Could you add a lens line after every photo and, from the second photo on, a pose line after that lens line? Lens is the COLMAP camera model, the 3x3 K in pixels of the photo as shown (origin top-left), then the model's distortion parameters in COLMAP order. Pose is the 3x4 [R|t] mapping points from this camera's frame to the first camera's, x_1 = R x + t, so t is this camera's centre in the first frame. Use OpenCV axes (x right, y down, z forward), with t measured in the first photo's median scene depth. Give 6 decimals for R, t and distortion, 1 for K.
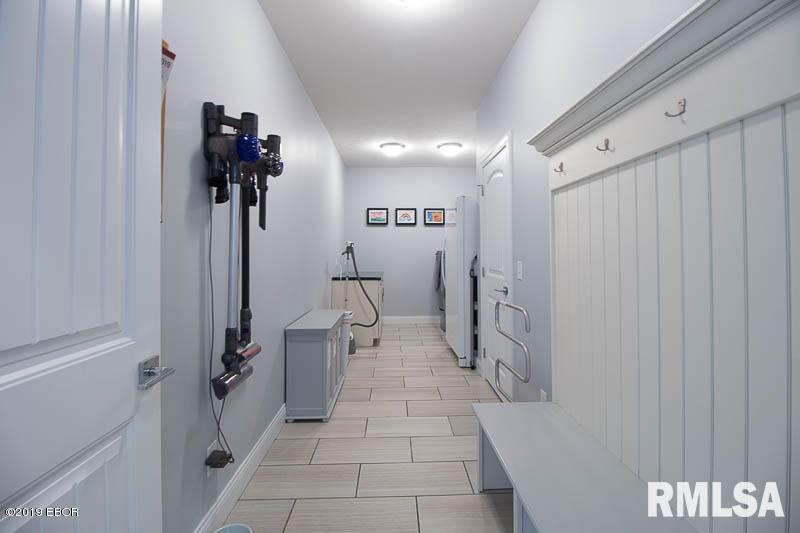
lens RADIAL K [[356.4, 0, 395.8], [0, 356.4, 247.4], [0, 0, 1]] dist [-0.000576, 0.000096]
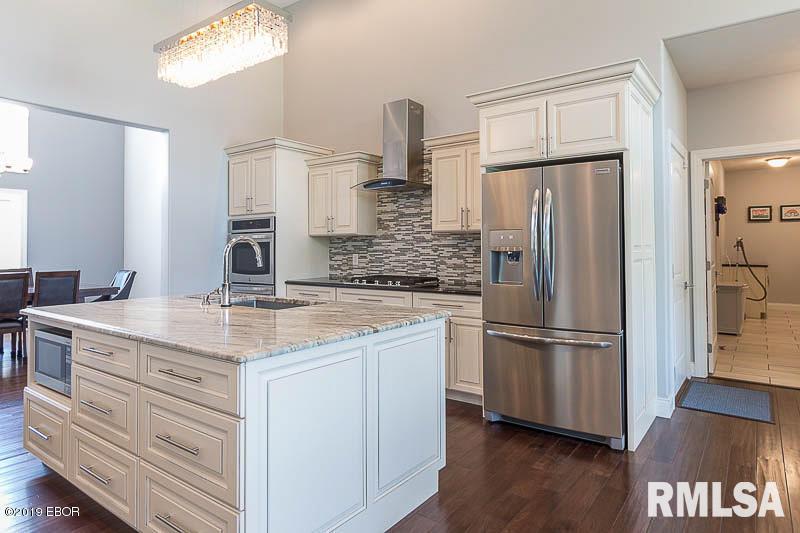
lens RADIAL K [[485.0, 0, 398.4], [0, 485.0, 238.6], [0, 0, 1]] dist [-0.002232, -0.001570]
pose [[0.793088, -0.007337, -0.609063, -0.034489], [0.007035, 0.999971, -0.002886, -0.015999], [0.609066, -0.001995, 0.793117, -1.192389]]
